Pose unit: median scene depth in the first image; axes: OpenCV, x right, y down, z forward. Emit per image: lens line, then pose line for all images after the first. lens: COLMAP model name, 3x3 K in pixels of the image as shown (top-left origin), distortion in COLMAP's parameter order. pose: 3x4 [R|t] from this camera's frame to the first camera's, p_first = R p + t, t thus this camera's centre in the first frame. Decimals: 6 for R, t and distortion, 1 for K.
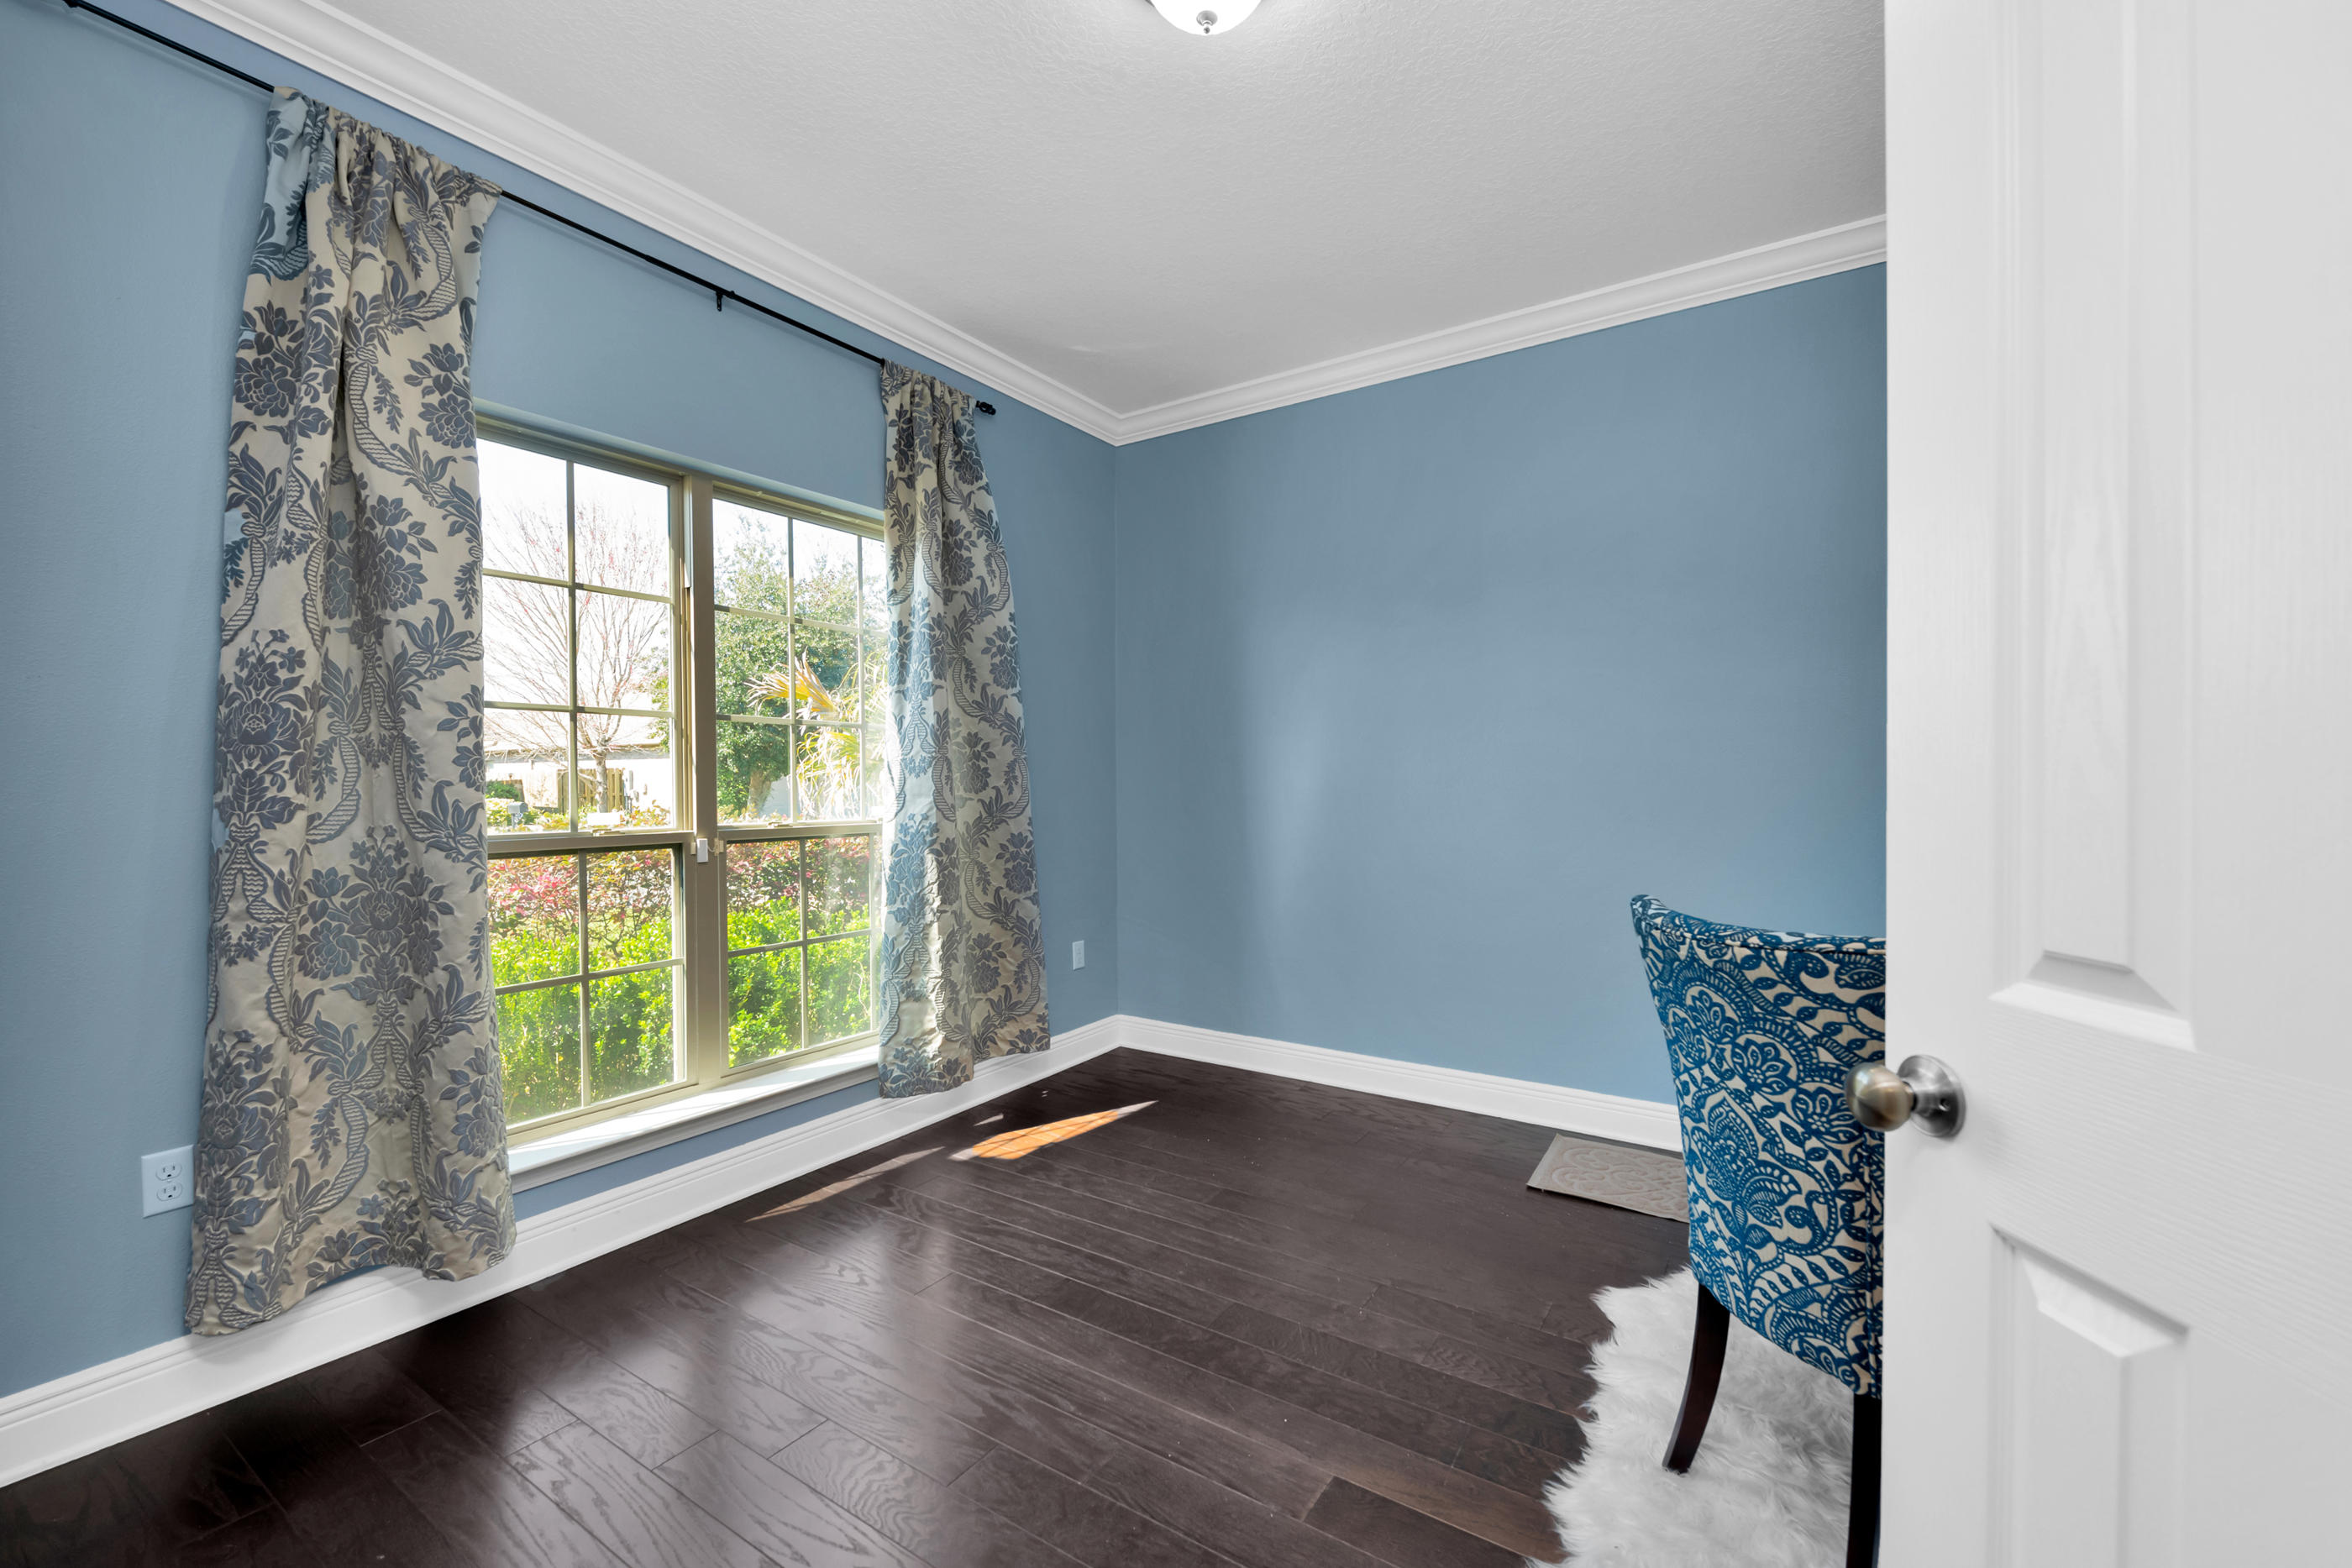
lens RADIAL K [[959.7, 0, 1212.8], [0, 959.7, 790.8], [0, 0, 1]] dist [0.001411, -0.004899]
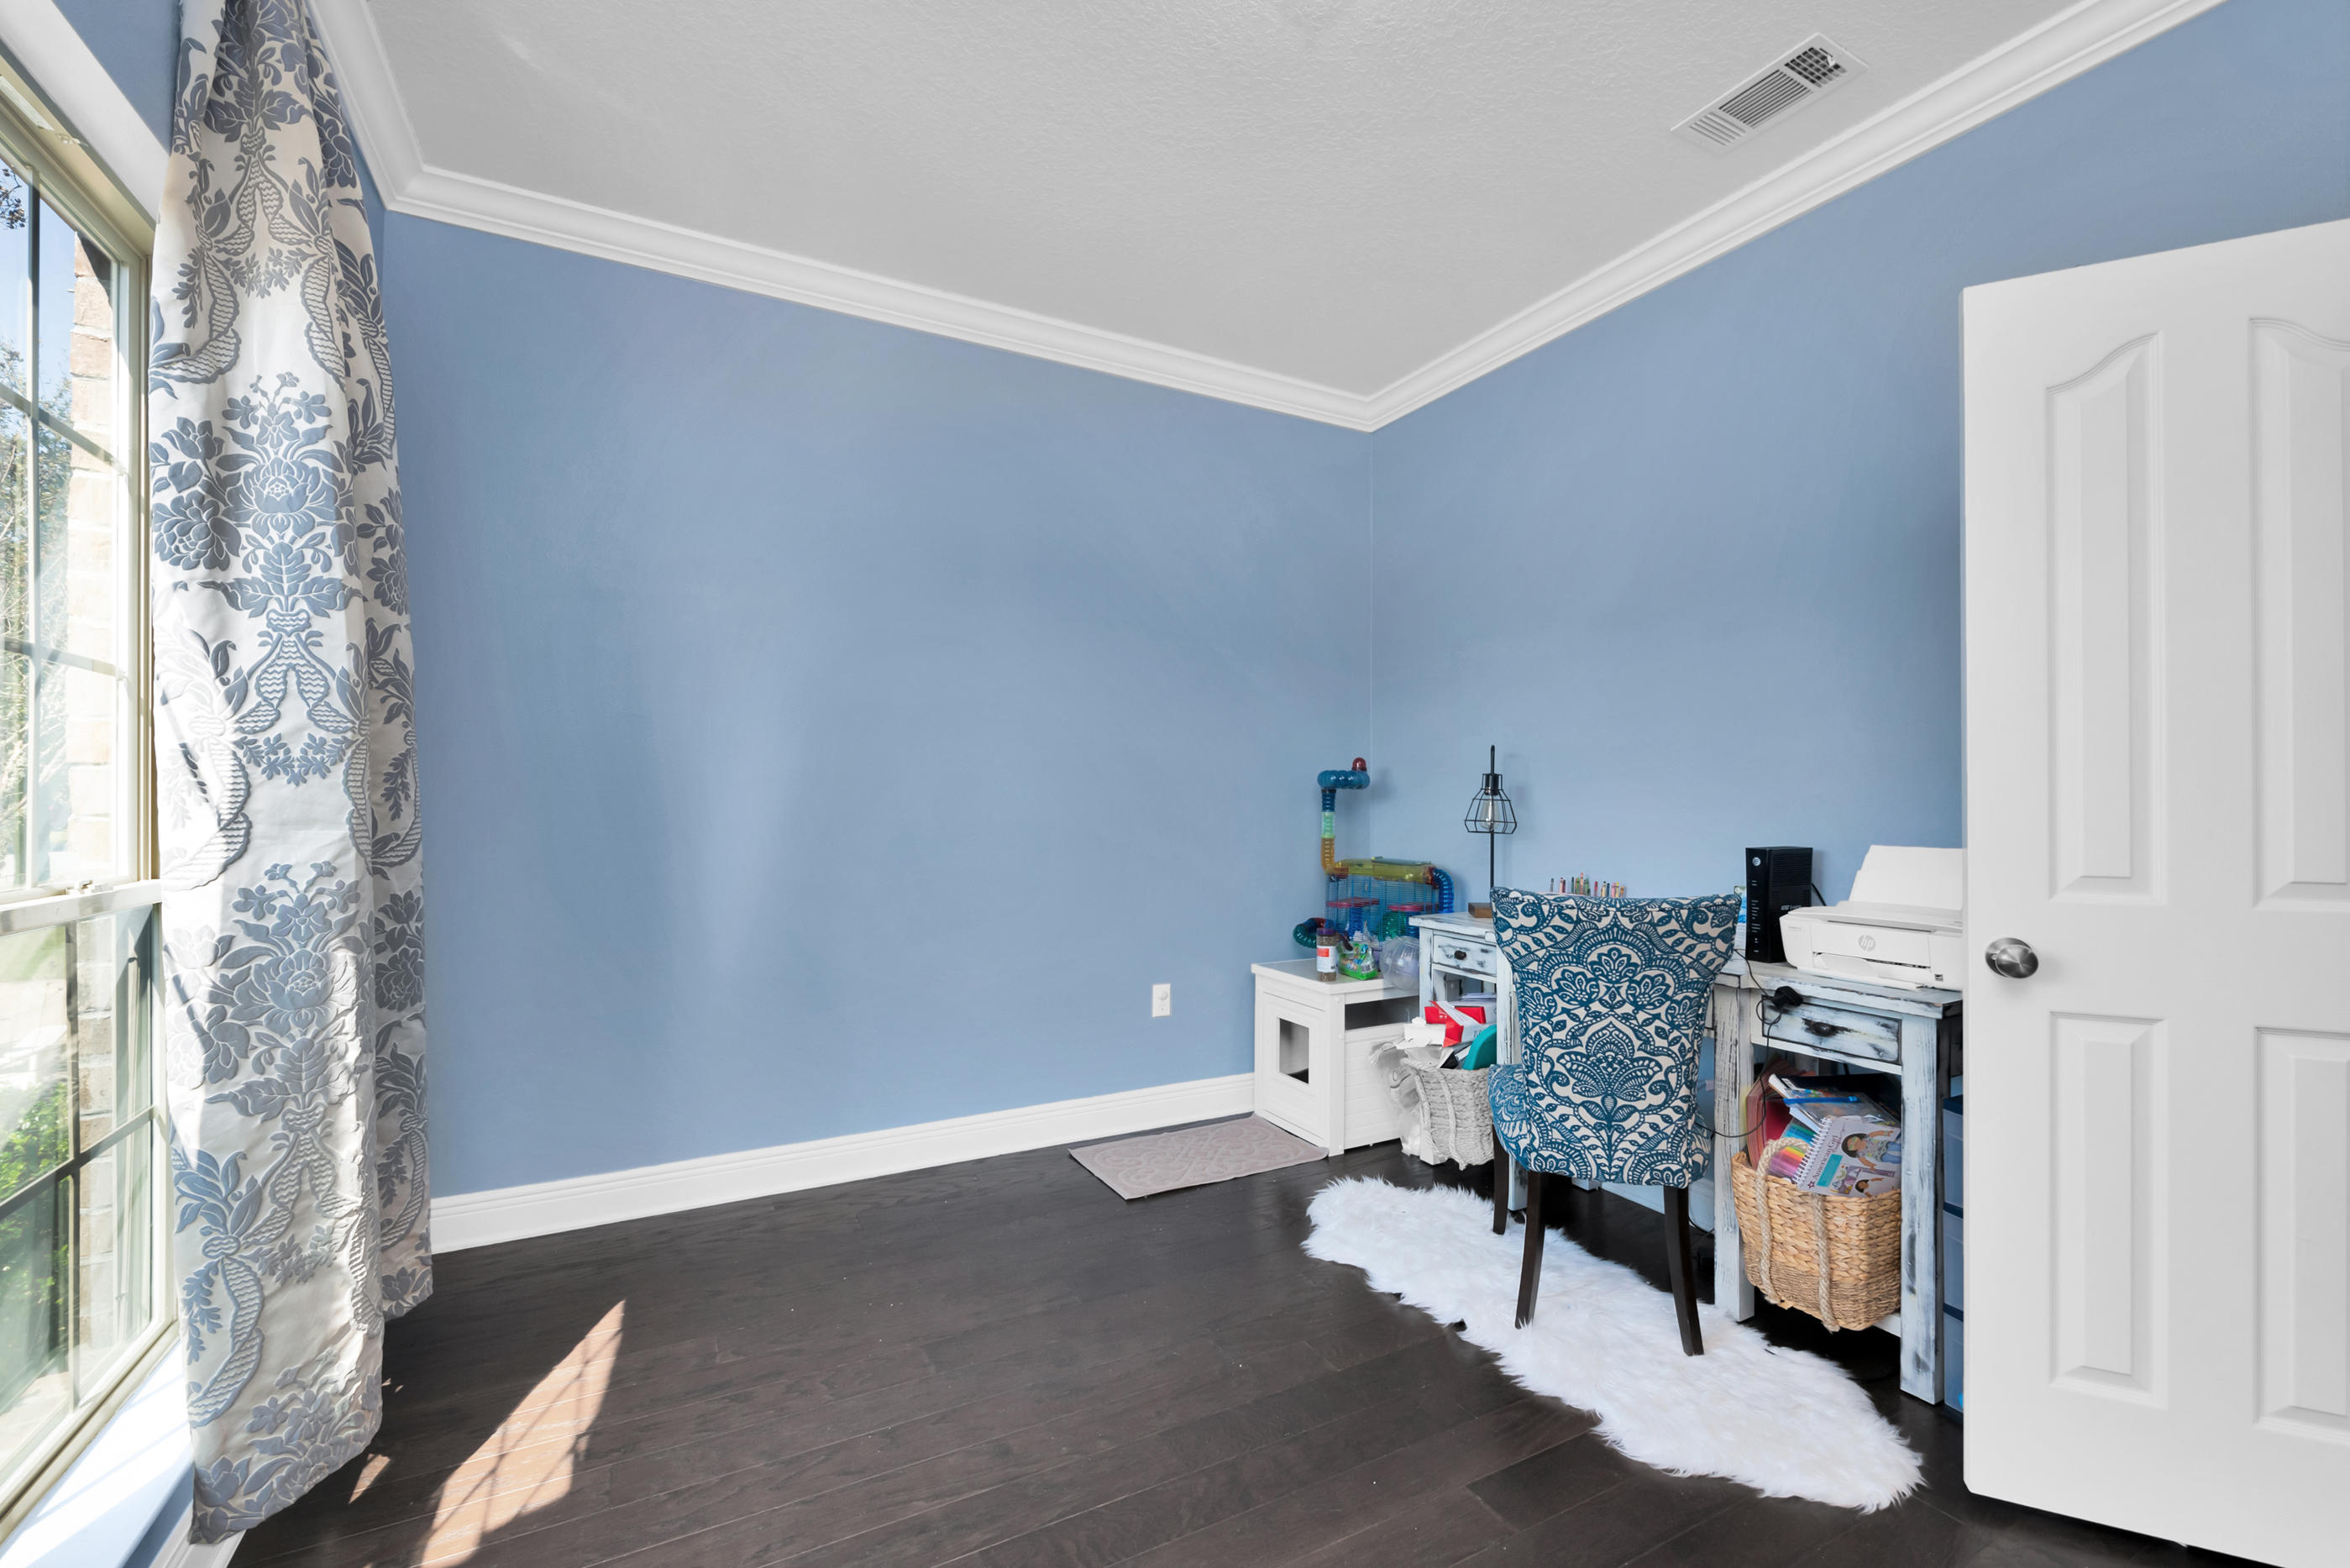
lens RADIAL K [[958.9, 0, 1211.8], [0, 958.9, 790.8], [0, 0, 1]] dist [0.001411, -0.004899]
pose [[0.489039, 0.012762, 0.872169, -0.490895], [0.006479, 0.999812, -0.018263, 0.000393], [-0.872238, 0.014582, 0.488864, 0.404058]]
